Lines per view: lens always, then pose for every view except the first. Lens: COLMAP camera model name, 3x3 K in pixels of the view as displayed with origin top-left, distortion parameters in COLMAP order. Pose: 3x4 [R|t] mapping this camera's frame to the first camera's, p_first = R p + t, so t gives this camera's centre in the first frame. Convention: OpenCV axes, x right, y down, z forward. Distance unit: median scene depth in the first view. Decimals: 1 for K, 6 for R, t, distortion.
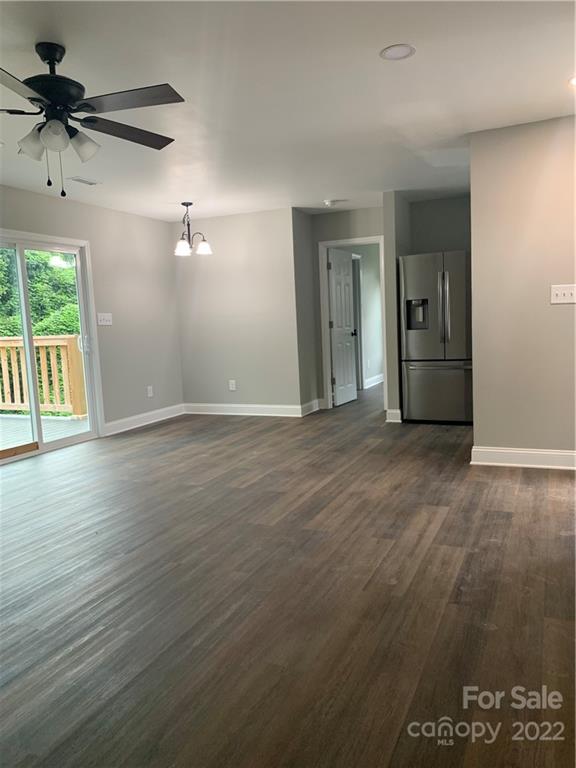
lens RADIAL K [[583.0, 0, 292.3], [0, 583.0, 382.2], [0, 0, 1]] dist [0.038466, -0.045364]
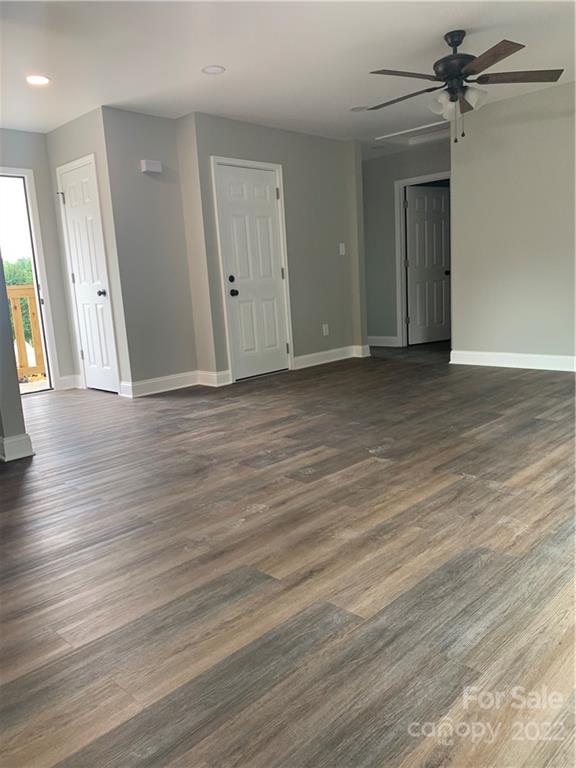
lens RADIAL K [[583.0, 0, 288.7], [0, 583.0, 383.5], [0, 0, 1]] dist [0.038466, -0.045364]
pose [[-0.931452, 0.036976, 0.361980, -0.337096], [0.135487, 0.958531, 0.250724, -0.114953], [-0.337699, 0.282581, -0.897835, 1.708322]]
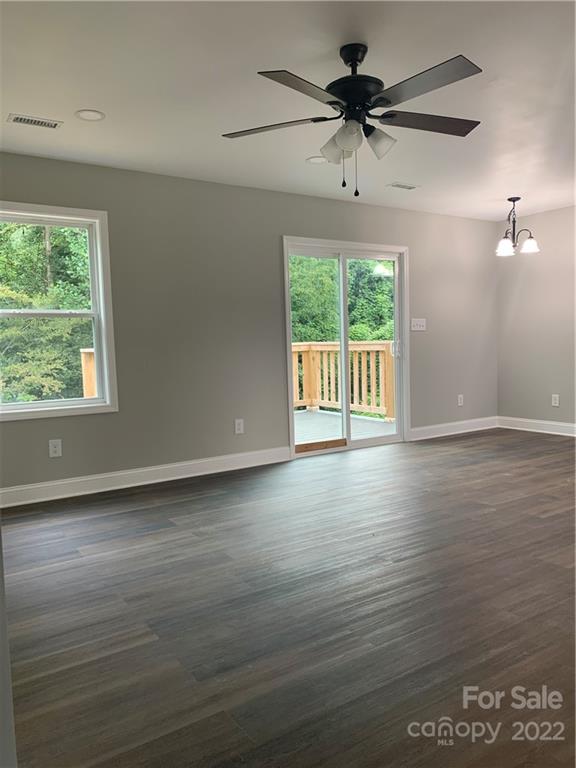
lens RADIAL K [[583.0, 0, 288.0], [0, 583.0, 389.9], [0, 0, 1]] dist [0.038466, -0.045364]
pose [[0.845776, 0.064973, -0.529568, 0.042844], [-0.066994, 0.997634, 0.015405, 0.005146], [0.529316, 0.022449, 0.848128, 0.061291]]
